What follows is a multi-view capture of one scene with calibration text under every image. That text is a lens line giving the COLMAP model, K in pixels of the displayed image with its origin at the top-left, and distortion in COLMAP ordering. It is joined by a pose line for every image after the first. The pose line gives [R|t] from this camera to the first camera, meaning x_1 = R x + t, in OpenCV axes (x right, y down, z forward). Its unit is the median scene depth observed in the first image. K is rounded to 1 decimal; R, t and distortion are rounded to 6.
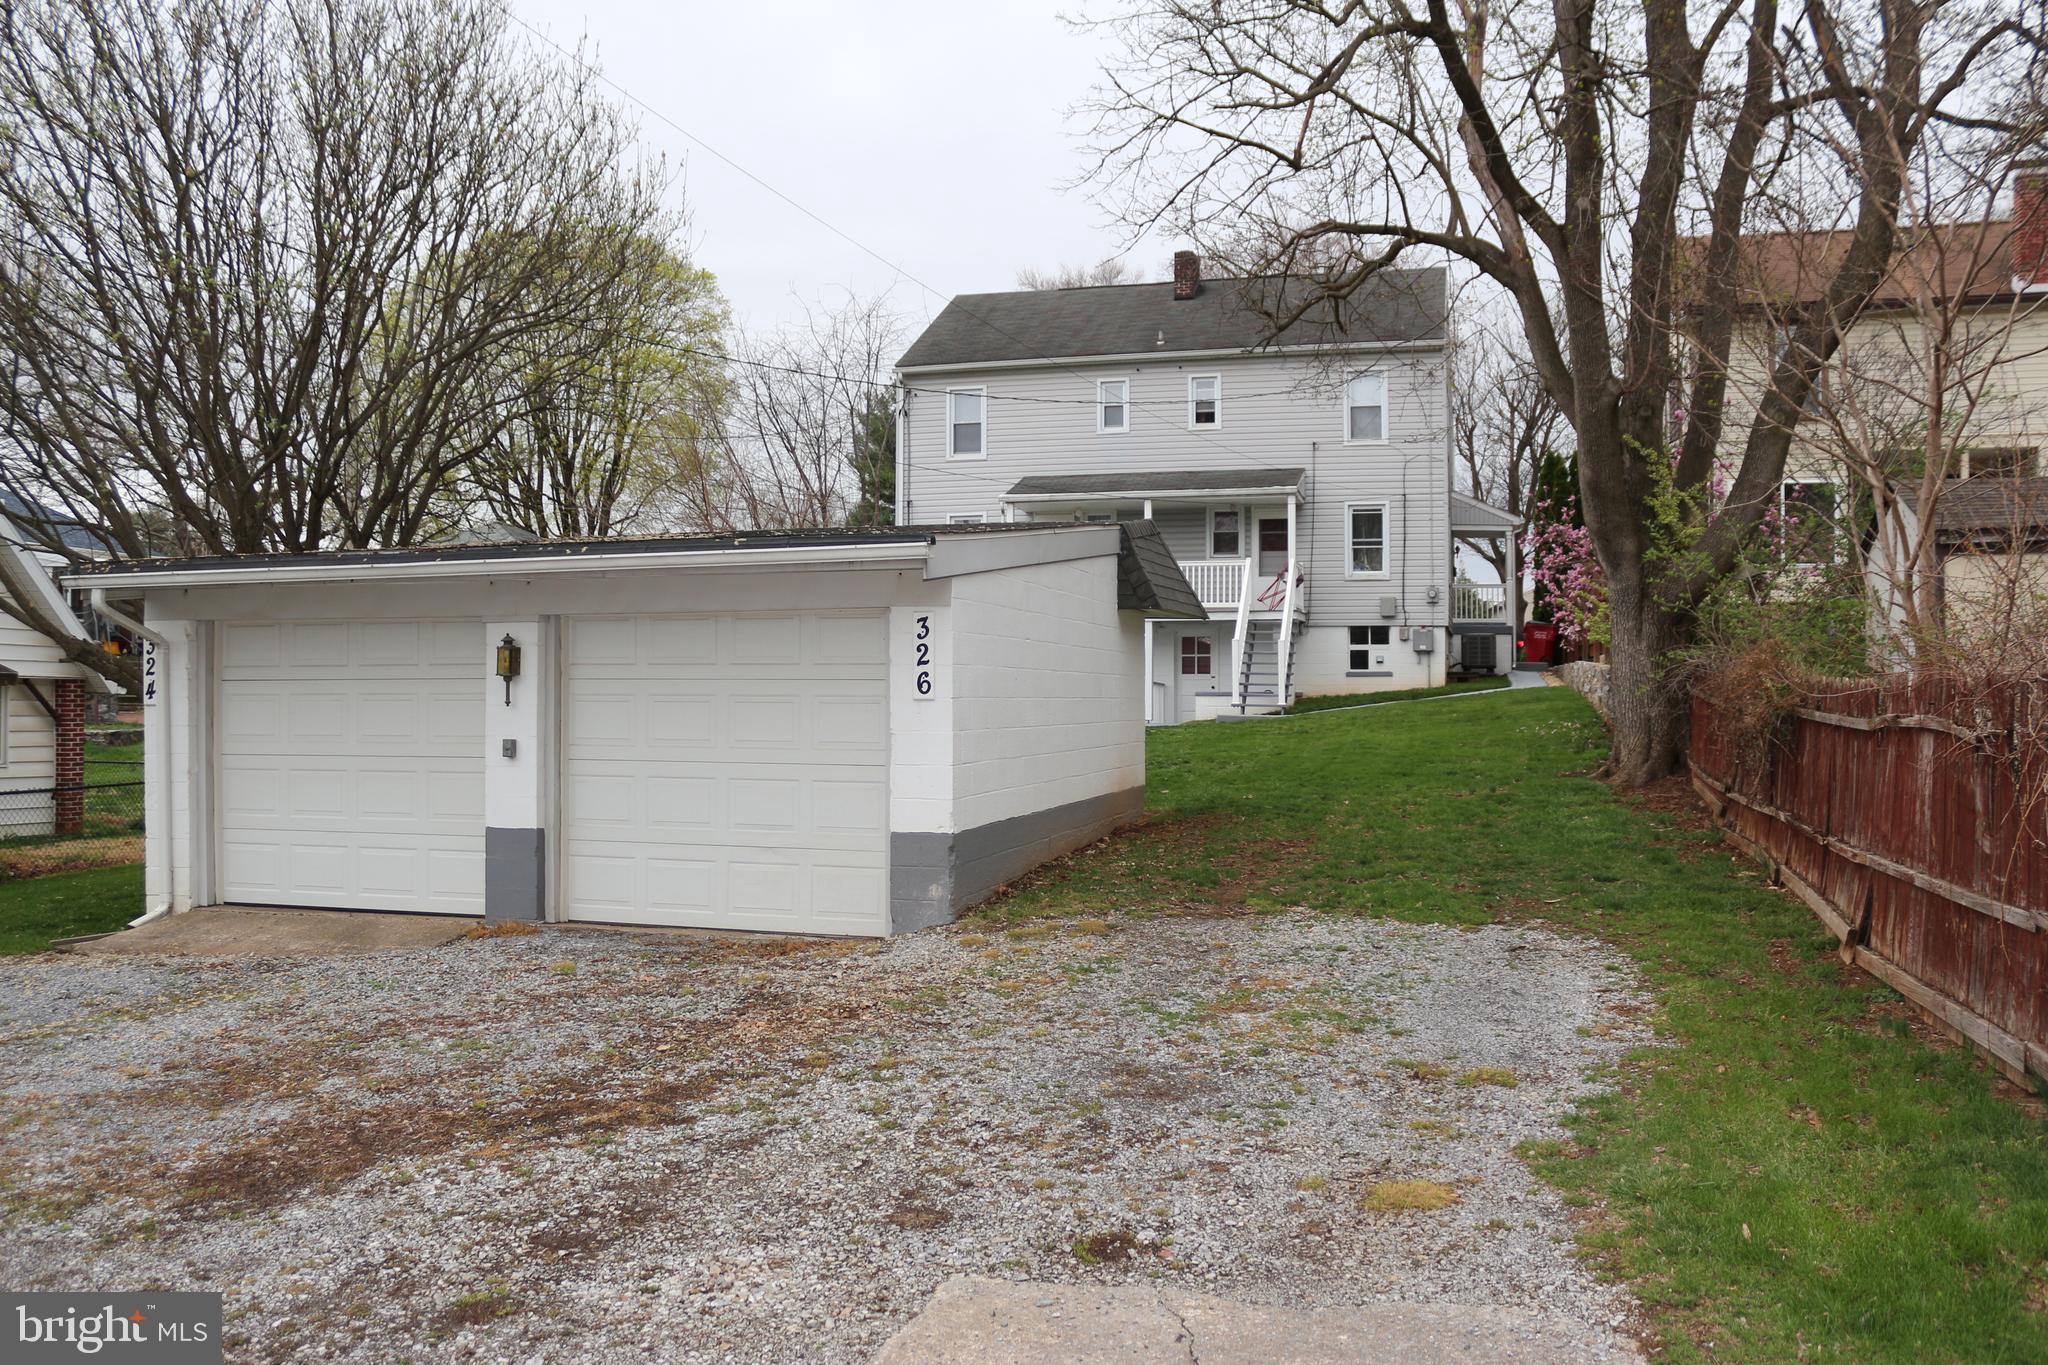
lens RADIAL K [[1664.6, 0, 1024.0], [0, 1664.6, 698.3], [0, 0, 1]] dist [-0.123418, 0.019252]
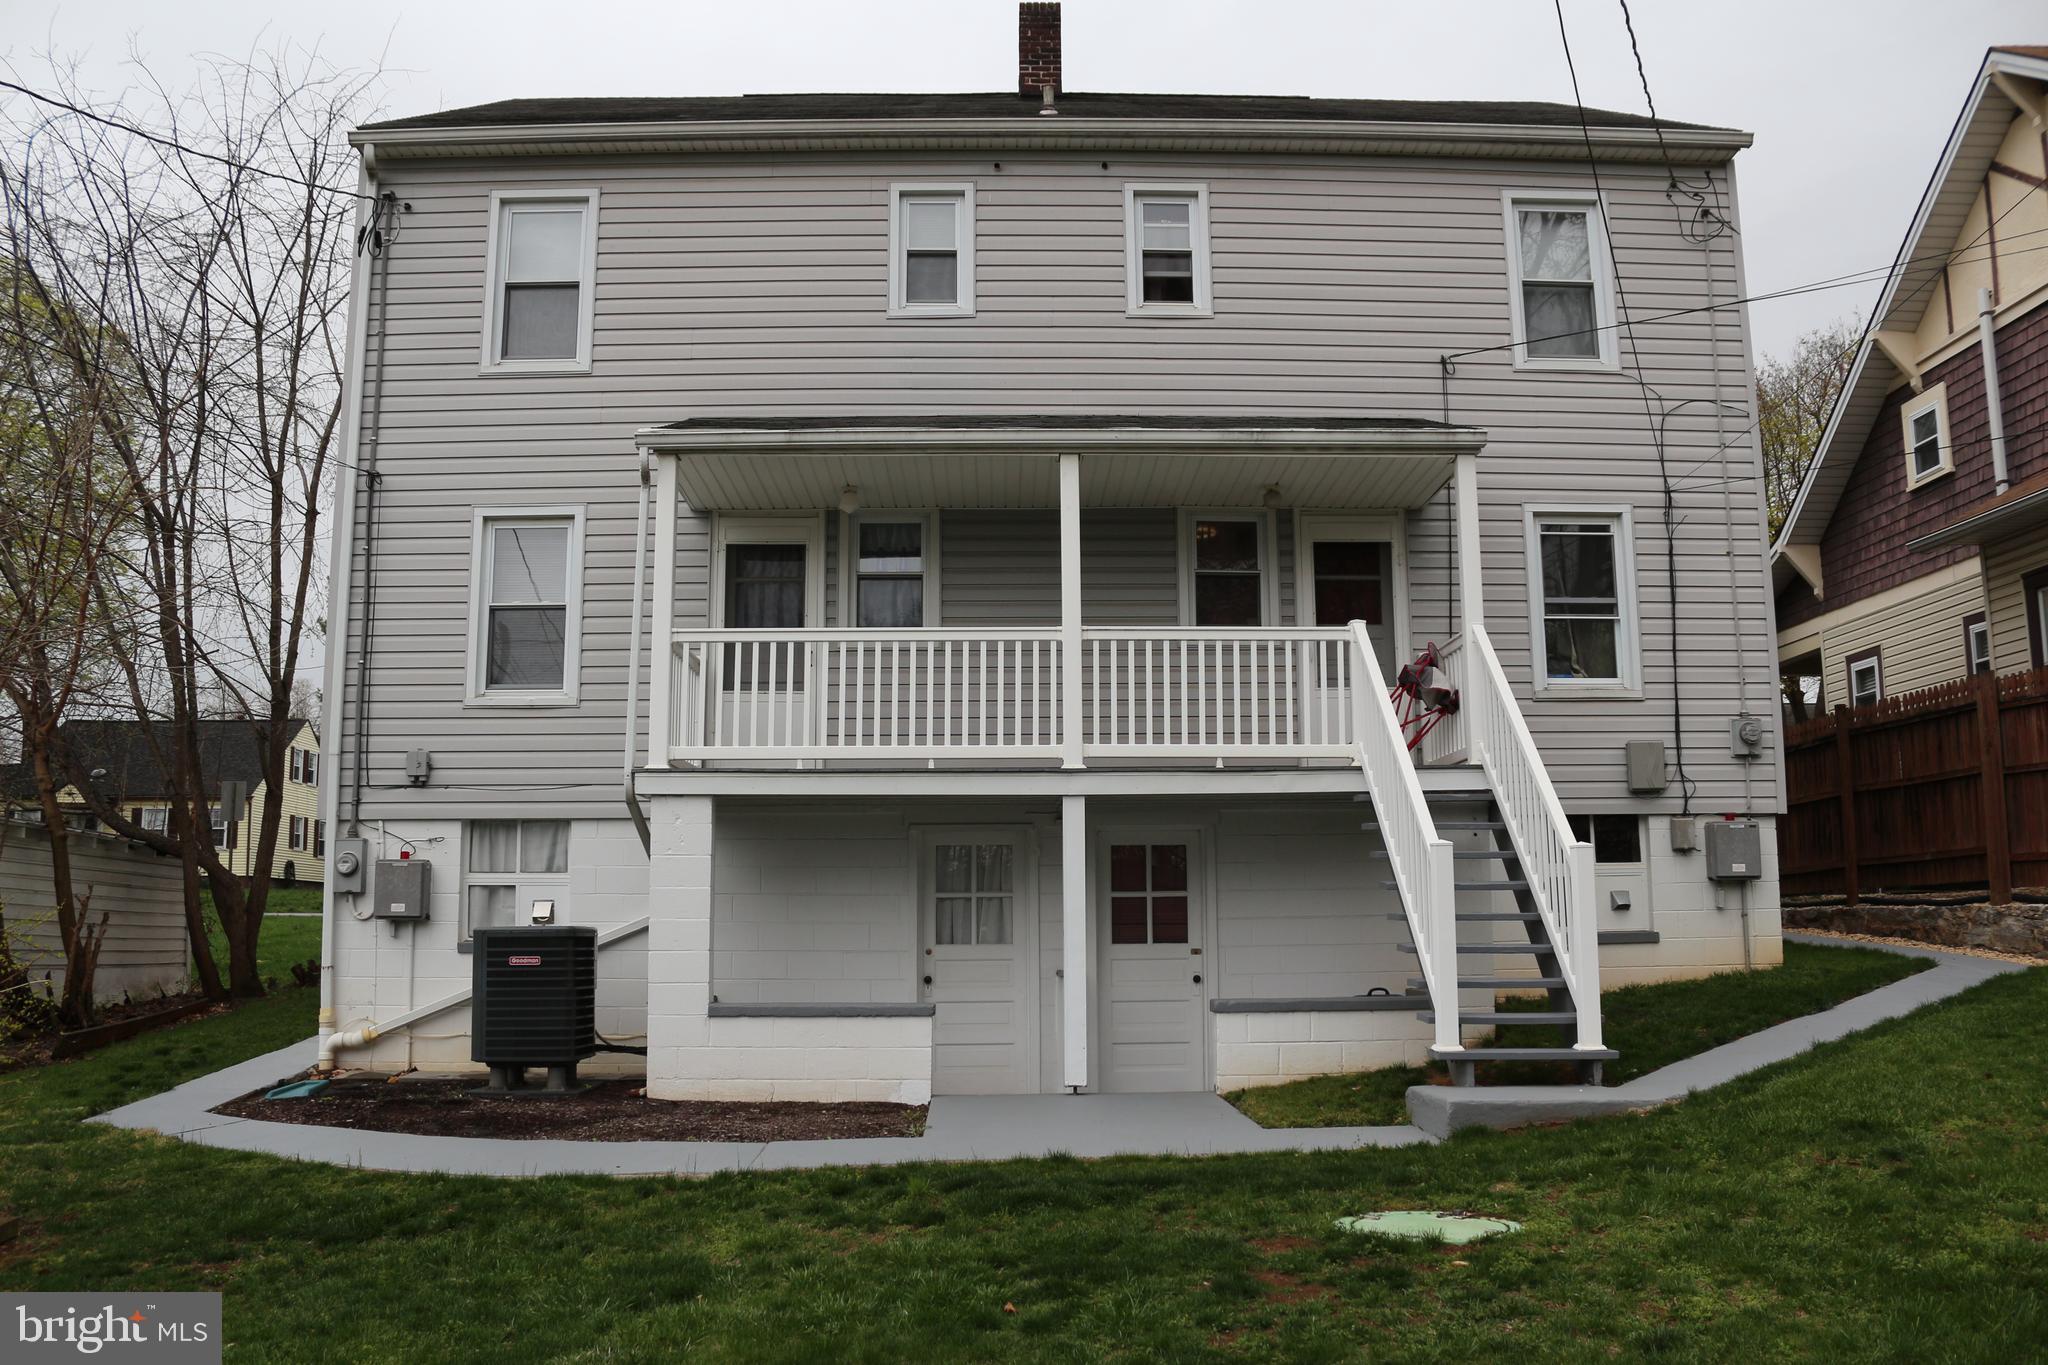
lens RADIAL K [[1664.6, 0, 1029.4], [0, 1664.6, 686.0], [0, 0, 1]] dist [-0.123418, 0.019252]
pose [[0.955556, 0.038727, 0.292255, -0.102590], [0.007482, 0.987829, -0.155363, -0.042179], [-0.294714, 0.150645, 0.943636, 1.927423]]
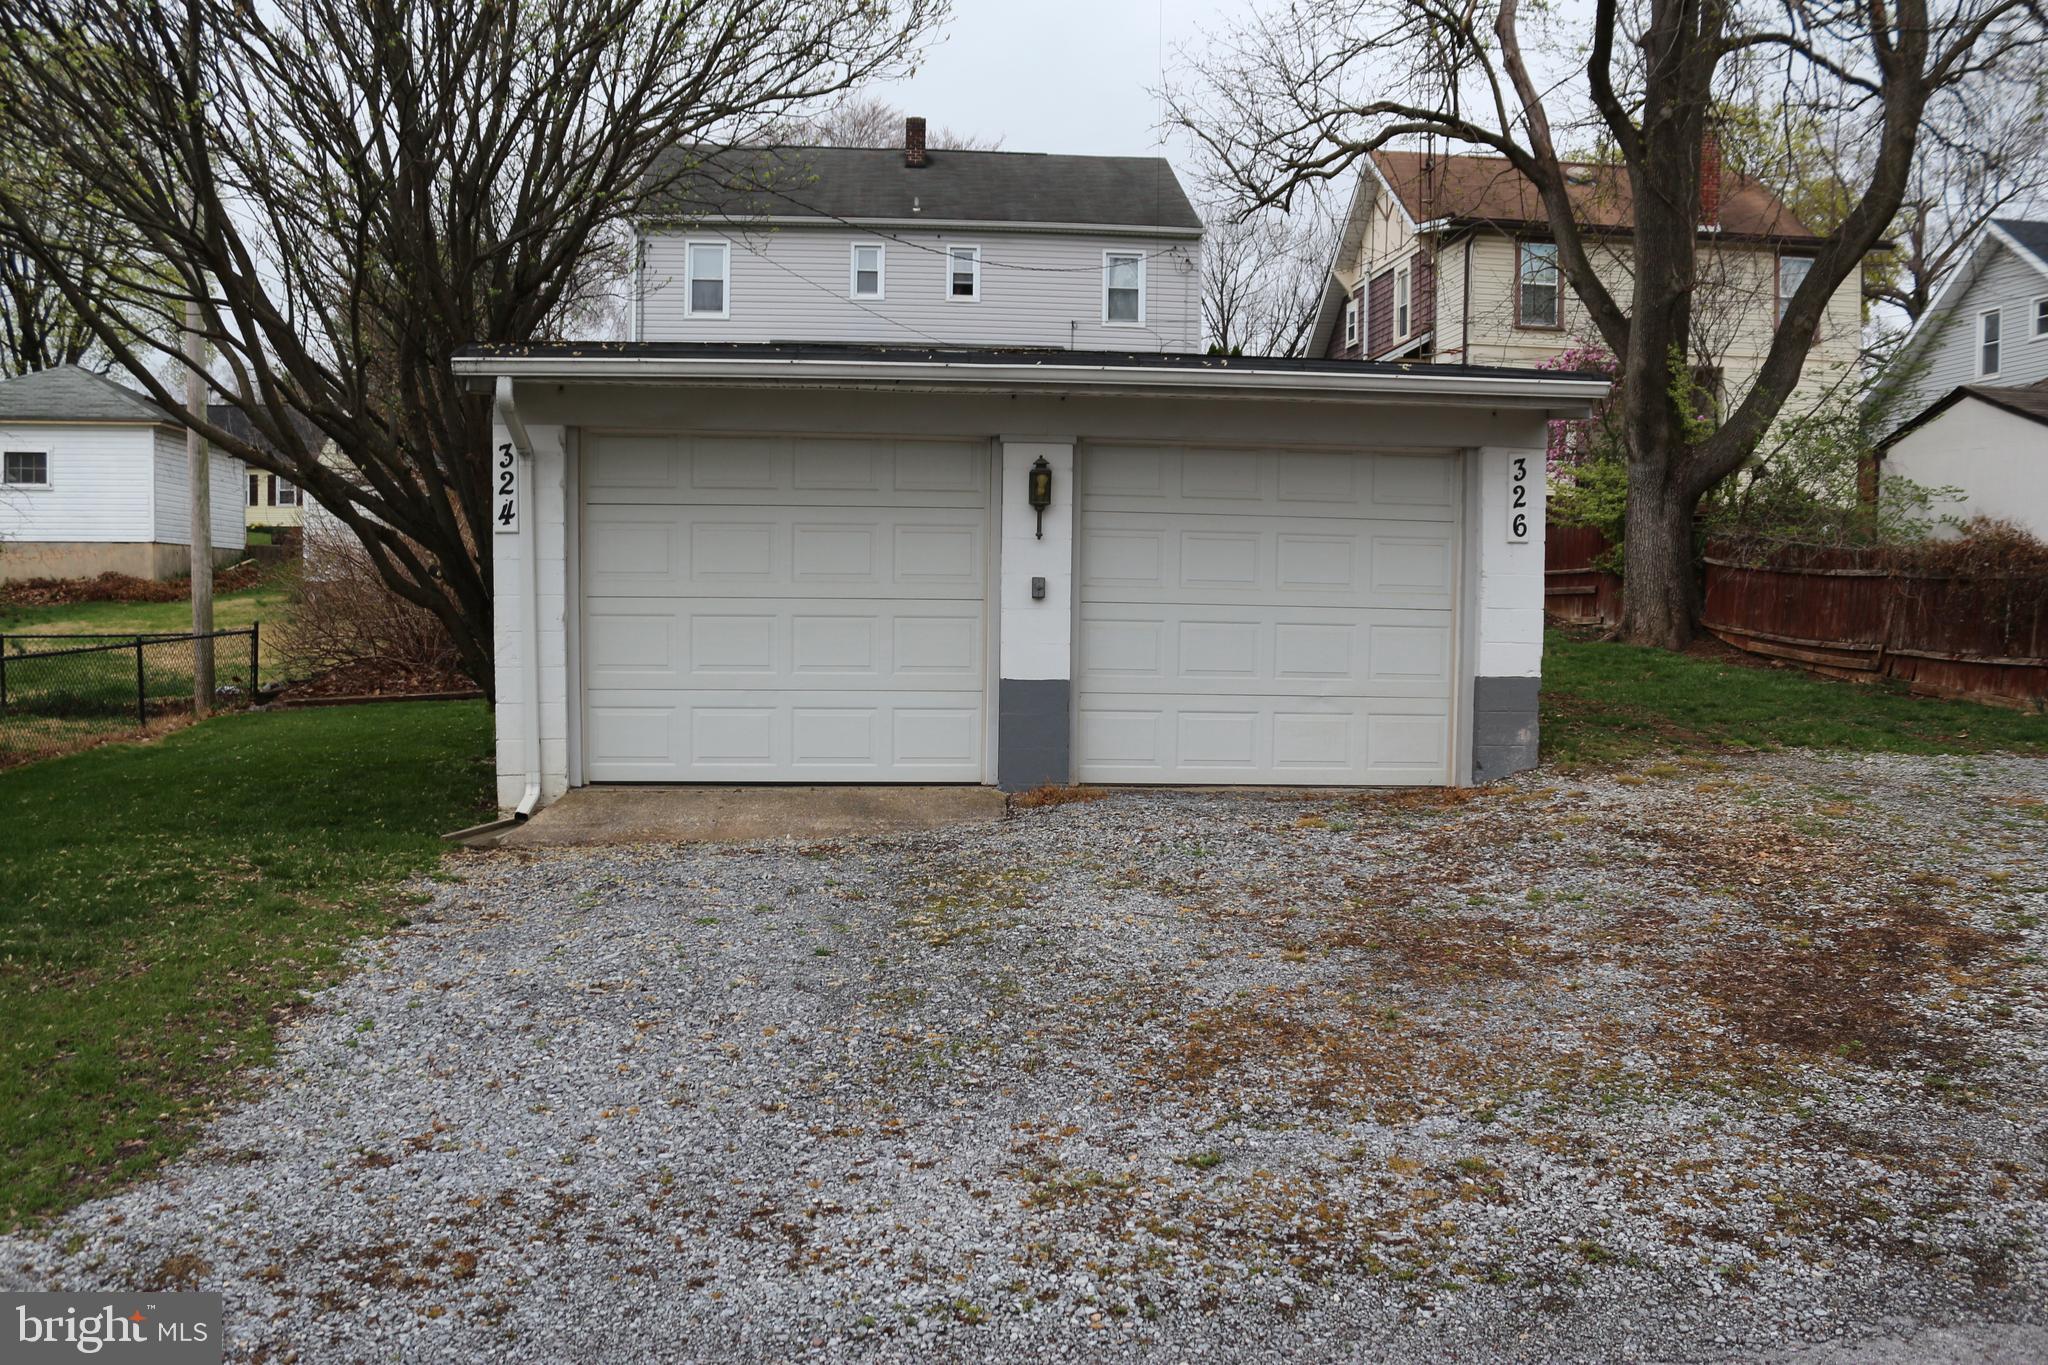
lens RADIAL K [[1664.6, 0, 1023.9], [0, 1664.6, 693.8], [0, 0, 1]] dist [-0.123418, 0.019252]
pose [[0.938735, -0.008266, 0.344542, -0.583374], [-0.013296, 0.998099, 0.060172, 0.030941], [-0.344384, -0.061067, 0.936841, 0.158574]]
